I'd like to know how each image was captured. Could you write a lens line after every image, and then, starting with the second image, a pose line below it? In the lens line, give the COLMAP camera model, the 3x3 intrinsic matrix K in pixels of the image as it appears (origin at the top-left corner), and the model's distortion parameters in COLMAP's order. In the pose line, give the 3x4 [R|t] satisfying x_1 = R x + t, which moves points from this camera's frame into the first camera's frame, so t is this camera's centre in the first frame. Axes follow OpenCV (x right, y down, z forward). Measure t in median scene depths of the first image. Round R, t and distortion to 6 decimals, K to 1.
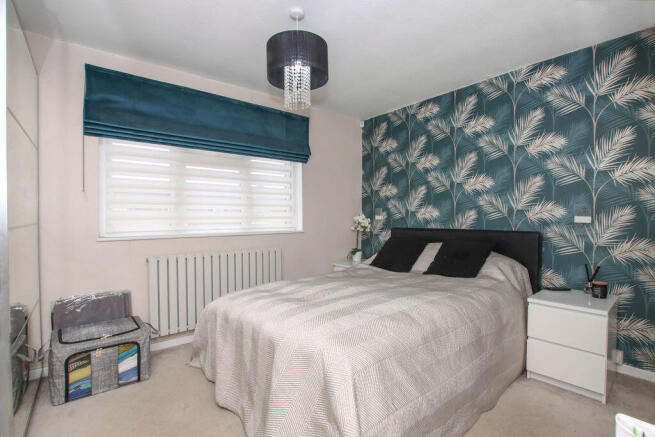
lens RADIAL K [[314.2, 0, 359.1], [0, 314.2, 218.3], [0, 0, 1]] dist [-0.019253, 0.000315]
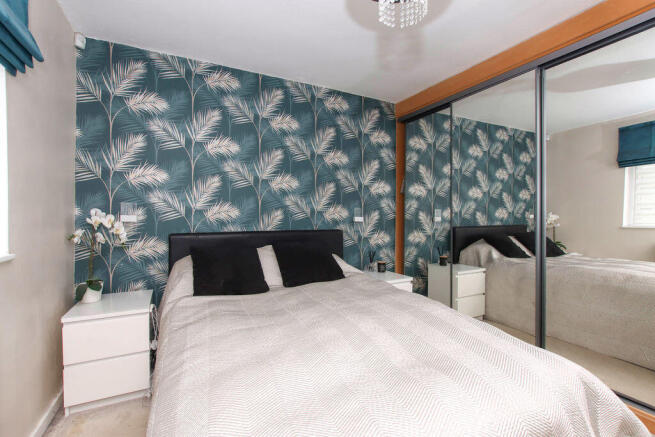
lens RADIAL K [[314.2, 0, 359.1], [0, 314.2, 218.3], [0, 0, 1]] dist [-0.019253, 0.000315]
pose [[0.210984, -0.002812, 0.977485, -0.461047], [0.005453, 0.999984, 0.001700, -0.001527], [-0.977474, 0.004971, 0.210996, 0.502884]]
